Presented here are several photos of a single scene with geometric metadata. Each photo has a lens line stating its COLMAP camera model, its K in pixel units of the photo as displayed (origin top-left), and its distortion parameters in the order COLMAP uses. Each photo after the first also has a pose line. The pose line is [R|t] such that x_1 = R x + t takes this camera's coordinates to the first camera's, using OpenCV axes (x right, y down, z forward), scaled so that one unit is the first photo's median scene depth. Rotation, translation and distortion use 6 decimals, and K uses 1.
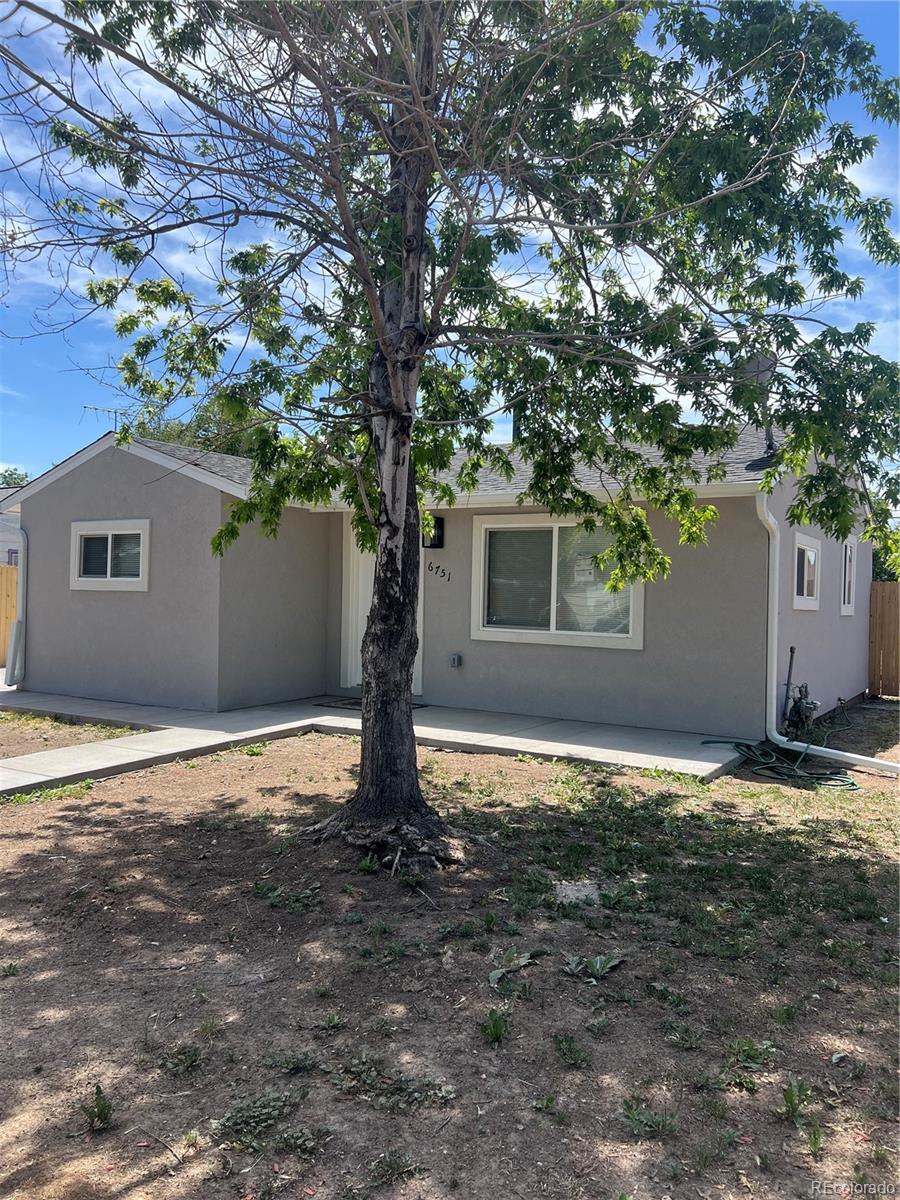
lens RADIAL K [[829.6, 0, 425.6], [0, 829.6, 600.3], [0, 0, 1]] dist [0.068281, -0.059529]
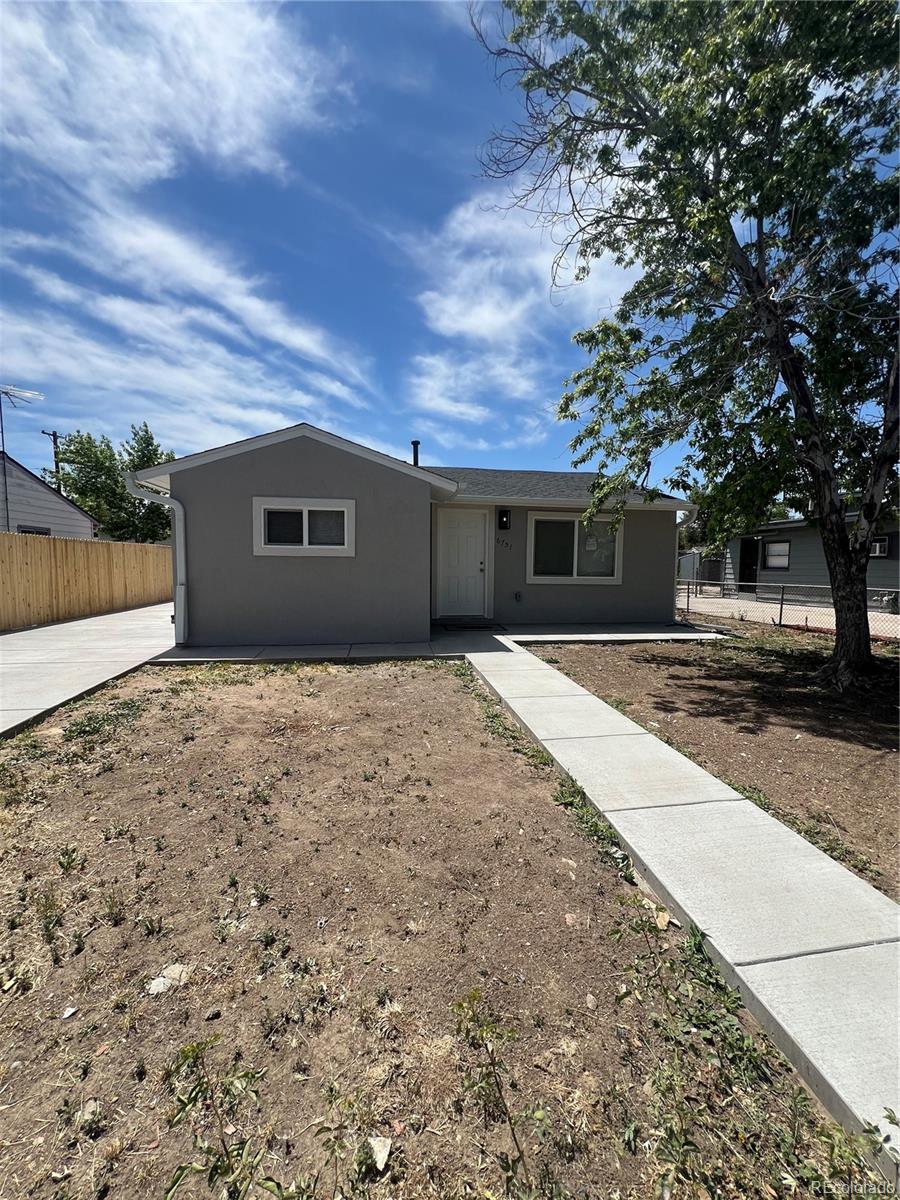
lens RADIAL K [[449.5, 0, 450.0], [0, 449.5, 600.0], [0, 0, 1]] dist [-0.014803, 0.000055]
pose [[0.784667, -0.063210, 0.616686, -0.983350], [0.011954, 0.996146, 0.086895, -0.003221], [-0.619802, -0.060811, 0.782398, 0.553549]]
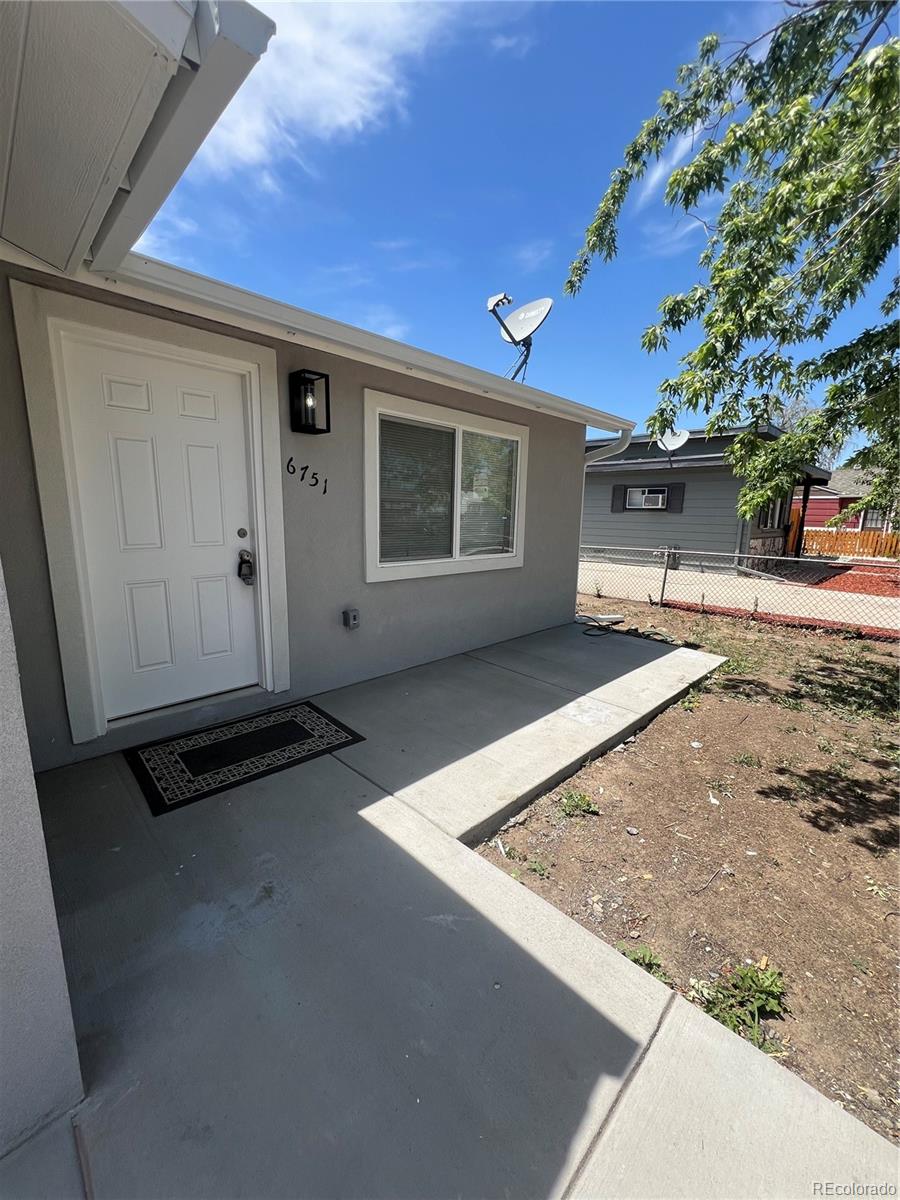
lens RADIAL K [[476.1, 0, 450.0], [0, 476.1, 600.0], [0, 0, 1]] dist [0.000146, 0.000095]
pose [[0.239352, -0.196487, 0.950843, -0.457260], [-0.004252, 0.979088, 0.203394, -0.028325], [-0.970923, -0.052726, 0.233512, 1.276999]]
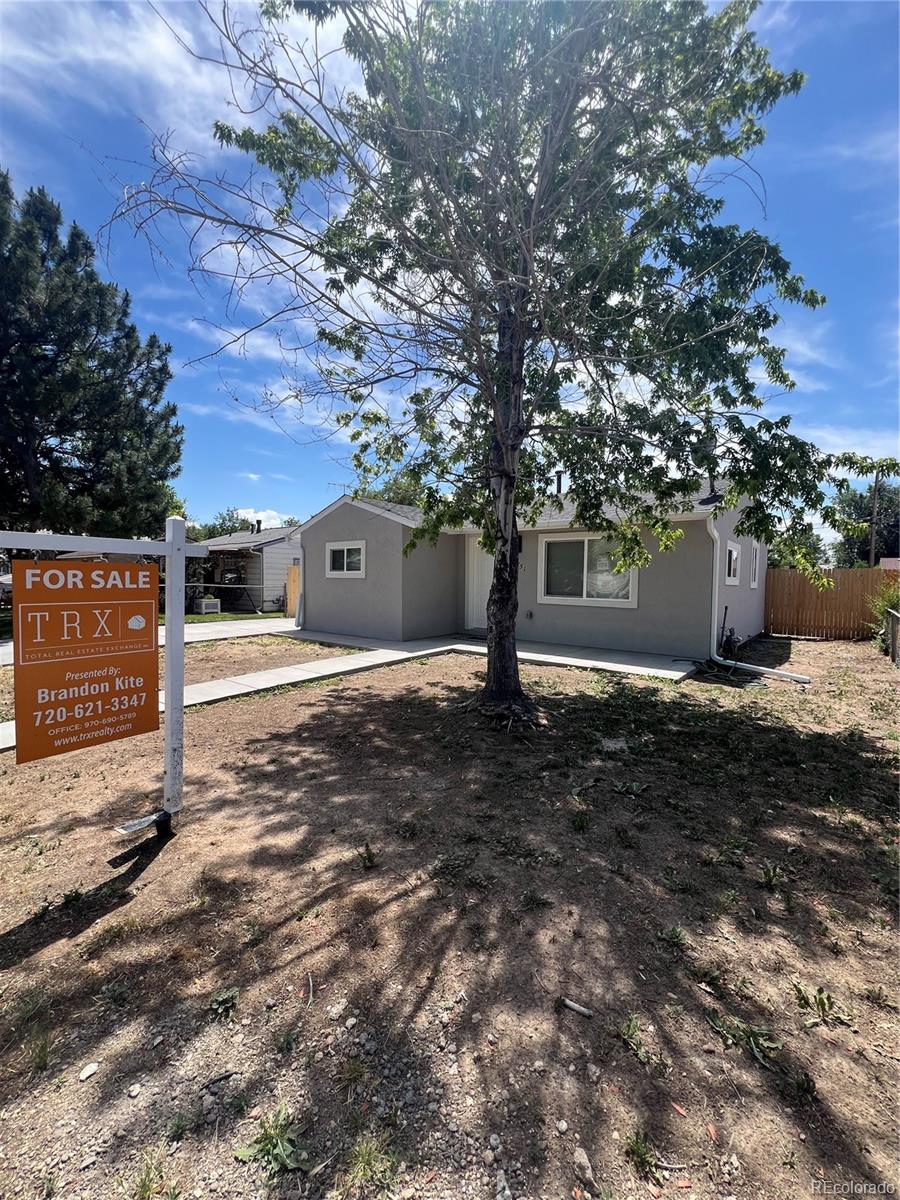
lens RADIAL K [[438.0, 0, 450.0], [0, 438.0, 600.0], [0, 0, 1]] dist [0.000046, 0.000033]
pose [[0.993783, -0.003113, -0.111293, -0.043366], [0.007418, 0.999239, 0.038286, 0.003750], [0.111089, -0.038874, 0.993050, 0.039821]]
